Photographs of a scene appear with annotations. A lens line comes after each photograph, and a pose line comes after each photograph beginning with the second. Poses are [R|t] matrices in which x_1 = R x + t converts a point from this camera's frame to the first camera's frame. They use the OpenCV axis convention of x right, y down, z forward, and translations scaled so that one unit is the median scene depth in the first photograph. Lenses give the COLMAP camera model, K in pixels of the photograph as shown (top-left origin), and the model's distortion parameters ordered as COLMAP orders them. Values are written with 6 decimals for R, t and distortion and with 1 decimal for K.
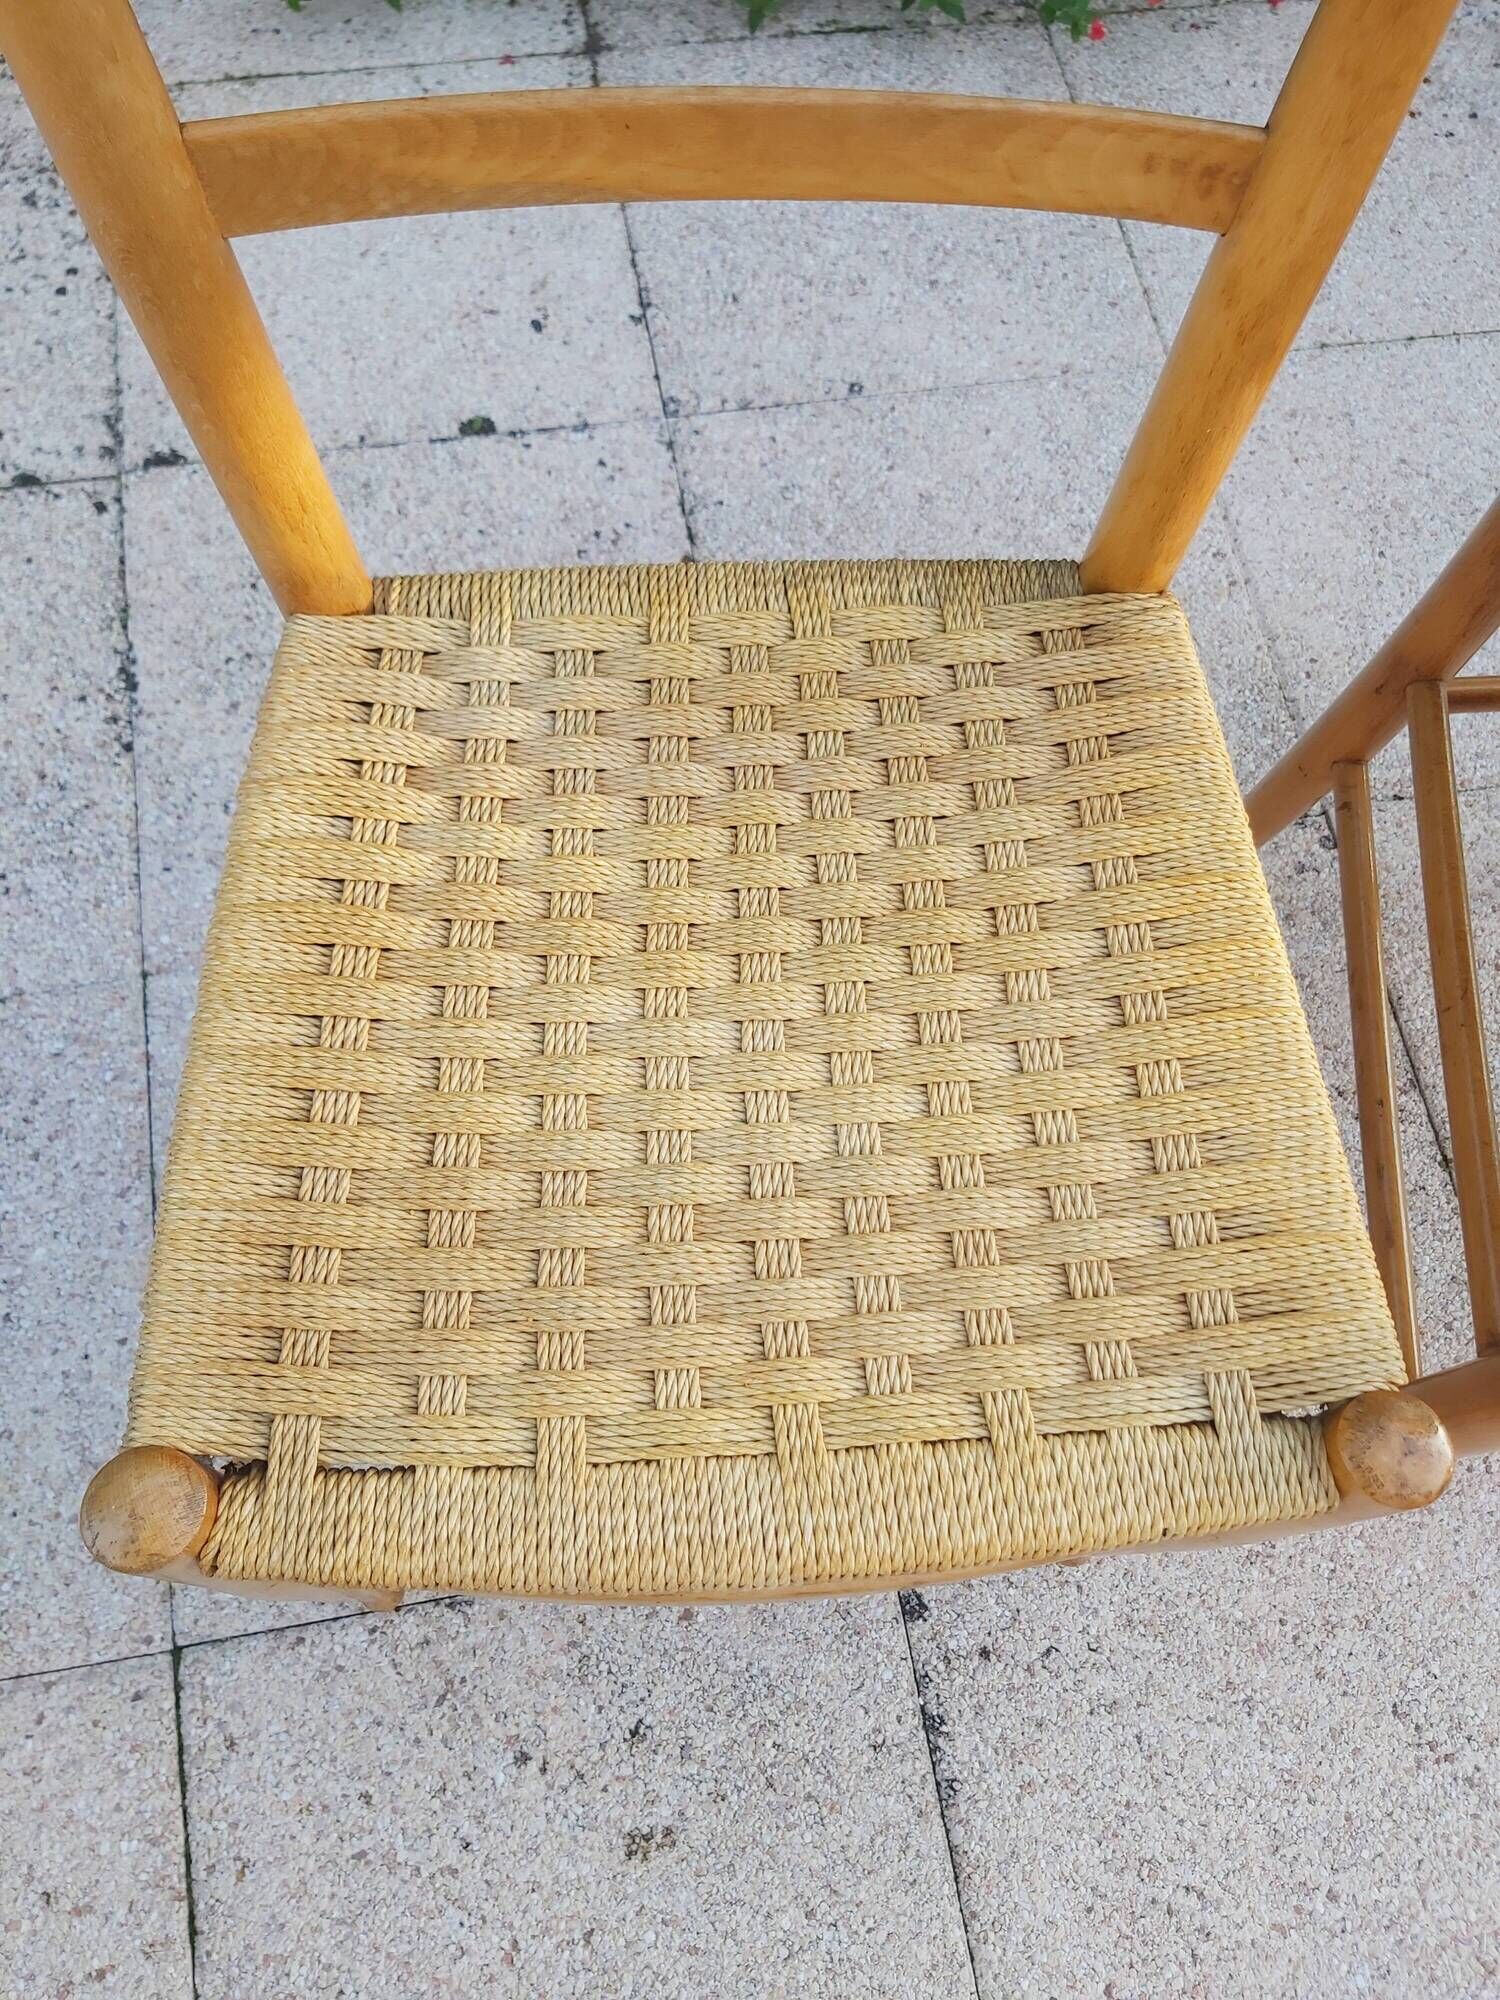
lens RADIAL K [[1555.0, 0, 754.9], [0, 1555.0, 1000.3], [0, 0, 1]] dist [0.052462, -0.109876]
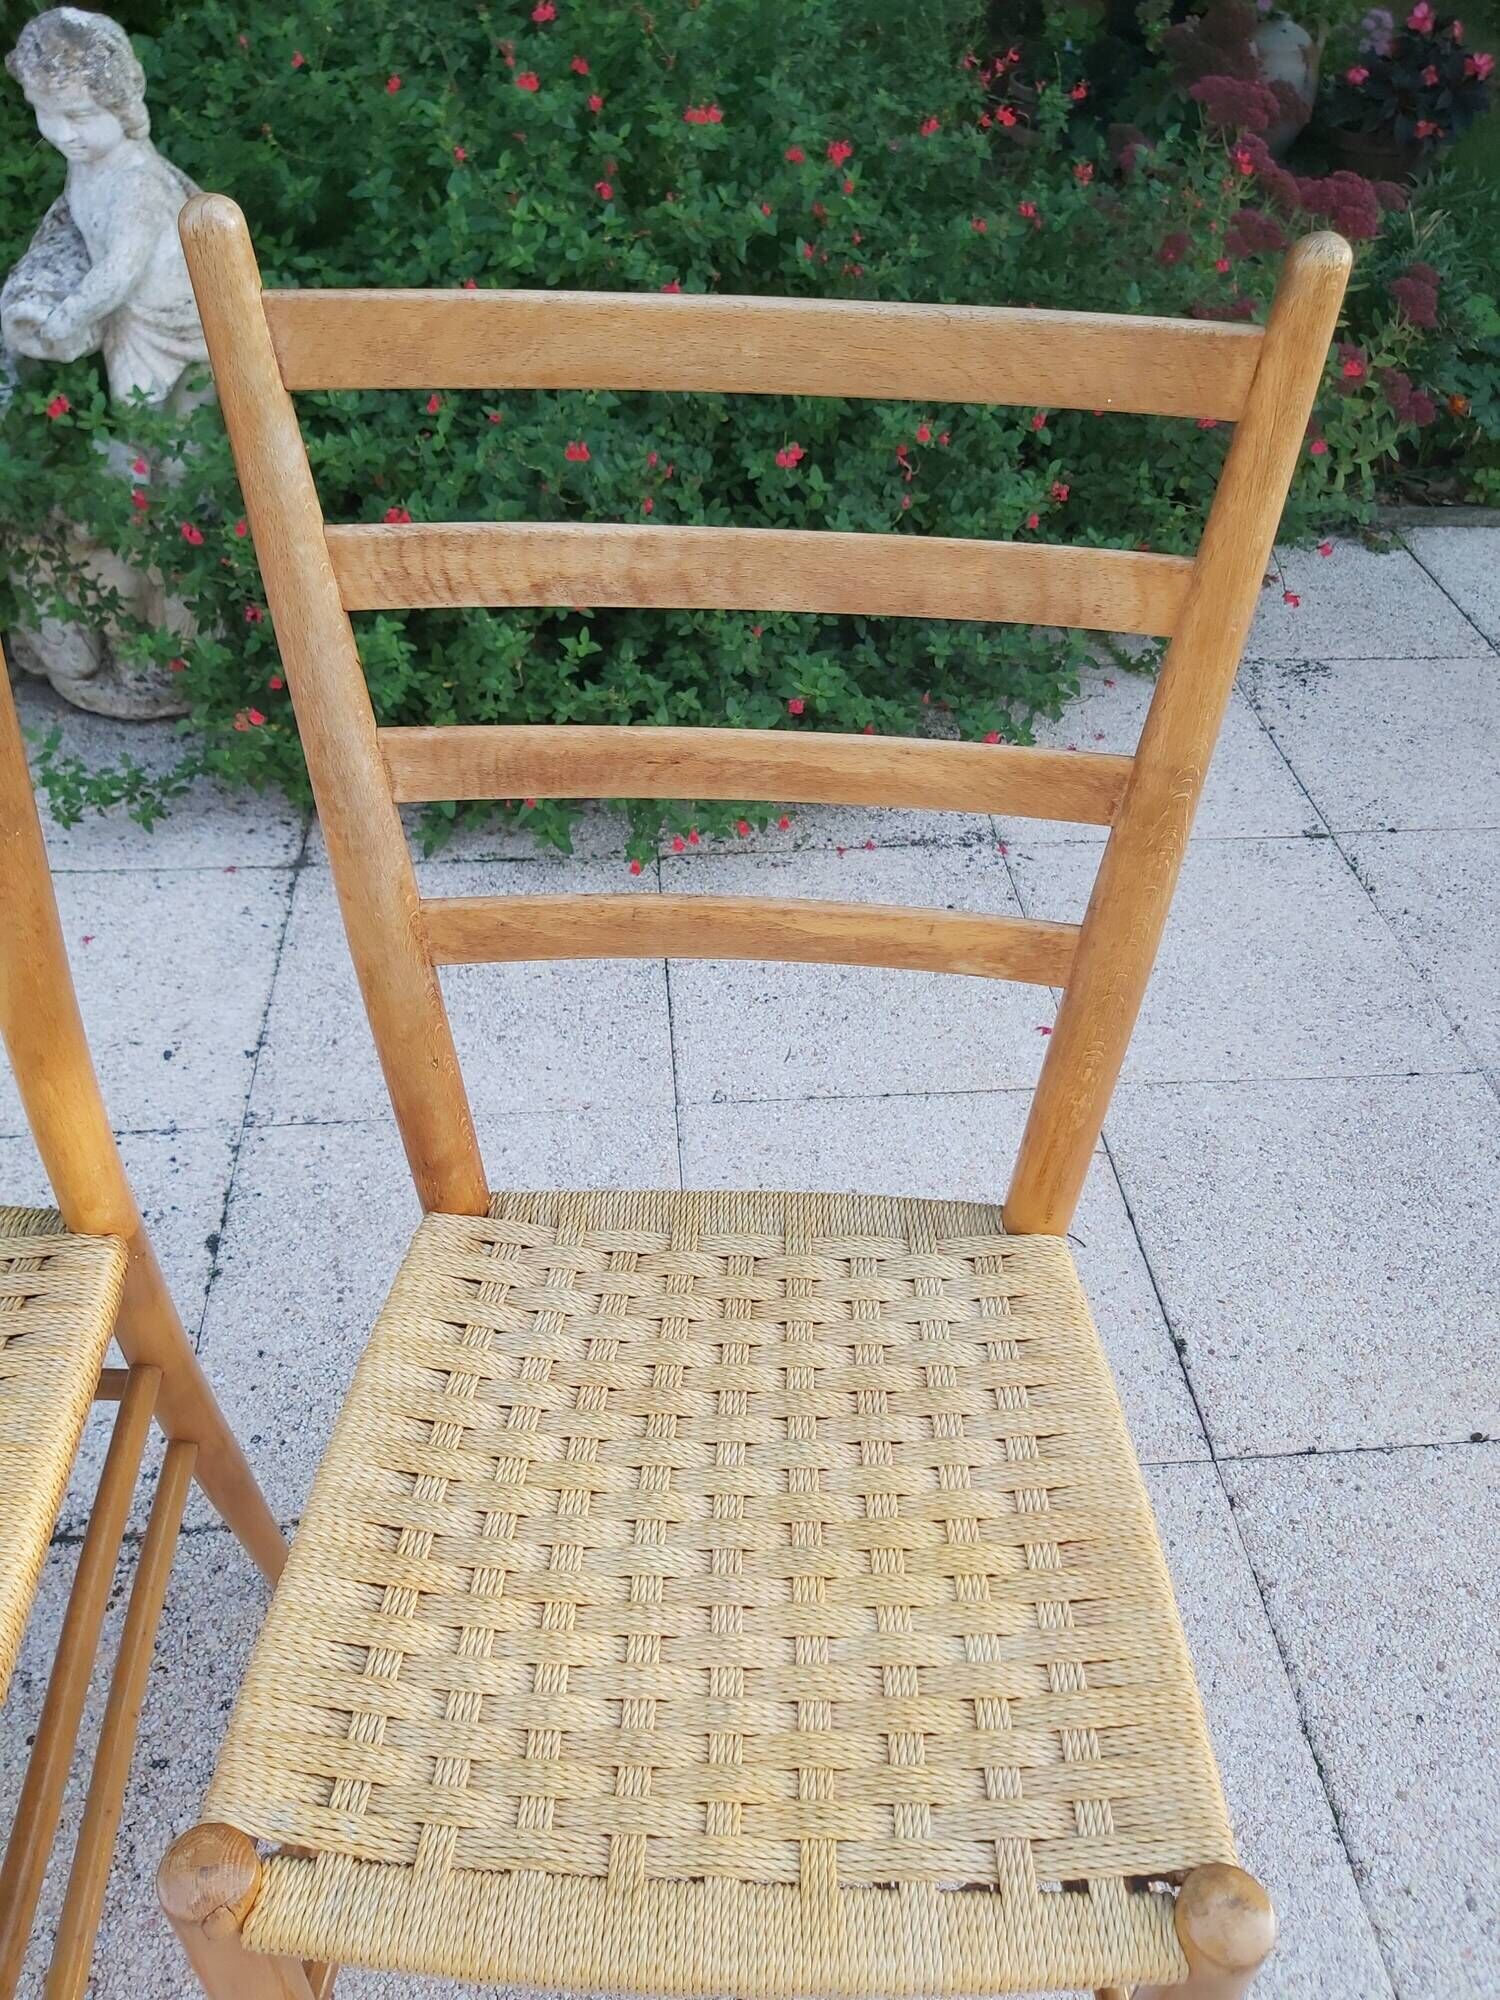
lens RADIAL K [[1555.0, 0, 754.6], [0, 1555.0, 983.7], [0, 0, 1]] dist [0.052462, -0.109876]
pose [[0.995513, 0.041175, -0.085196, 0.587942], [-0.075192, 0.890823, -0.448086, 0.059032], [0.057444, 0.452482, 0.889922, -0.151874]]
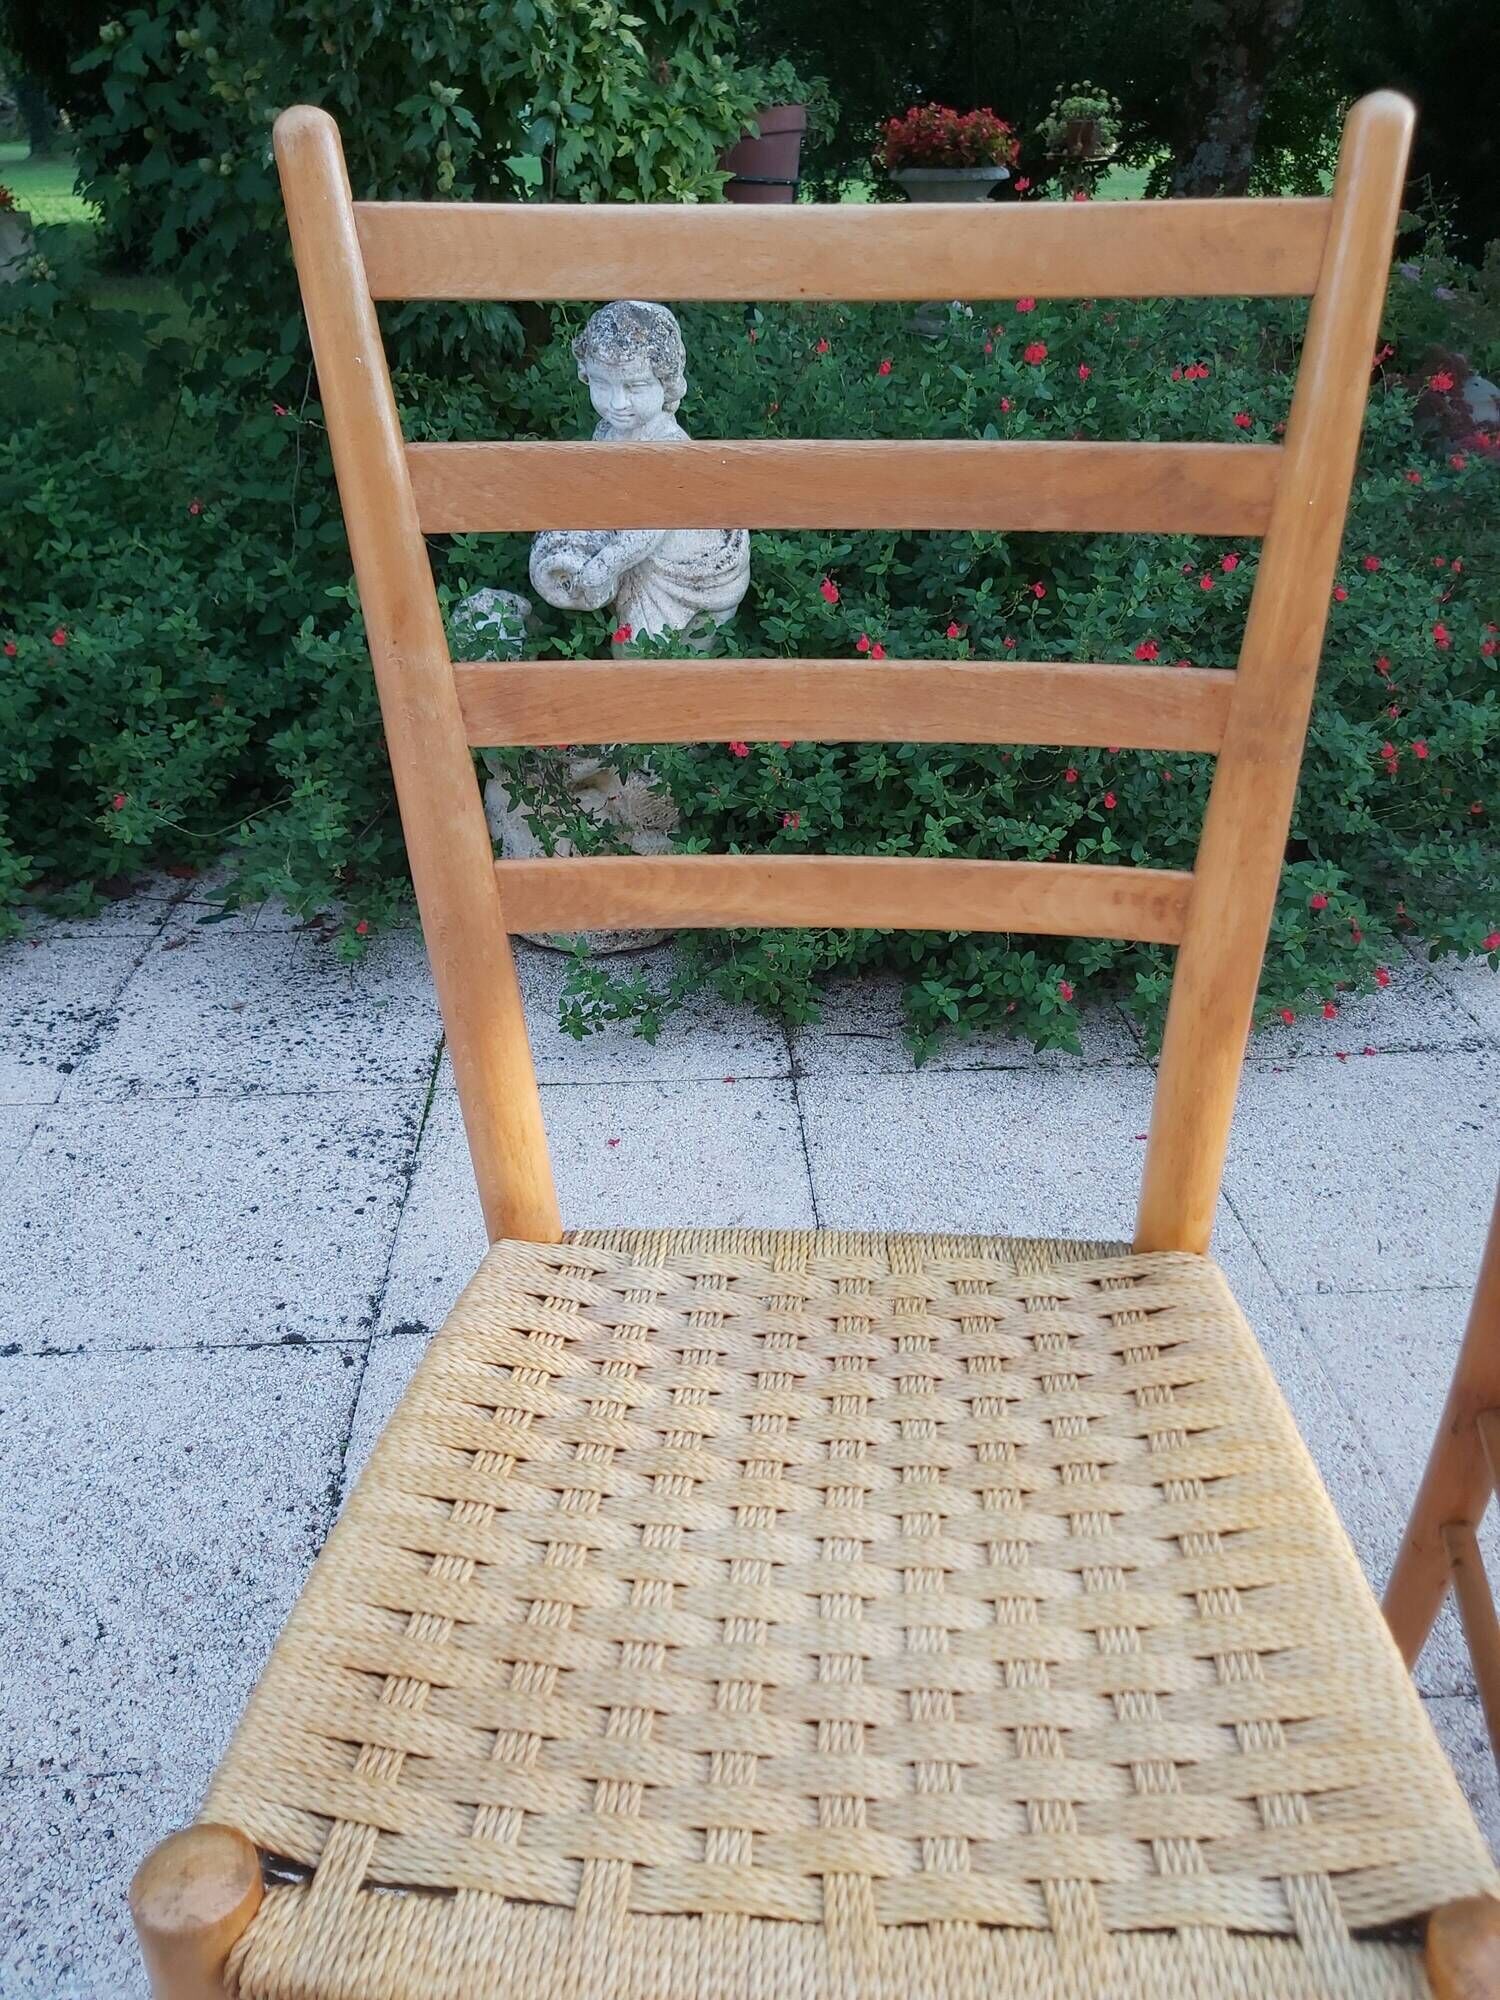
lens RADIAL K [[1555.0, 0, 743.9], [0, 1555.0, 975.8], [0, 0, 1]] dist [0.052462, -0.109876]
pose [[0.990143, -0.000598, -0.140058, 0.052007], [-0.090402, 0.761057, -0.642354, 0.243995], [0.106976, 0.648684, 0.753502, -0.052692]]
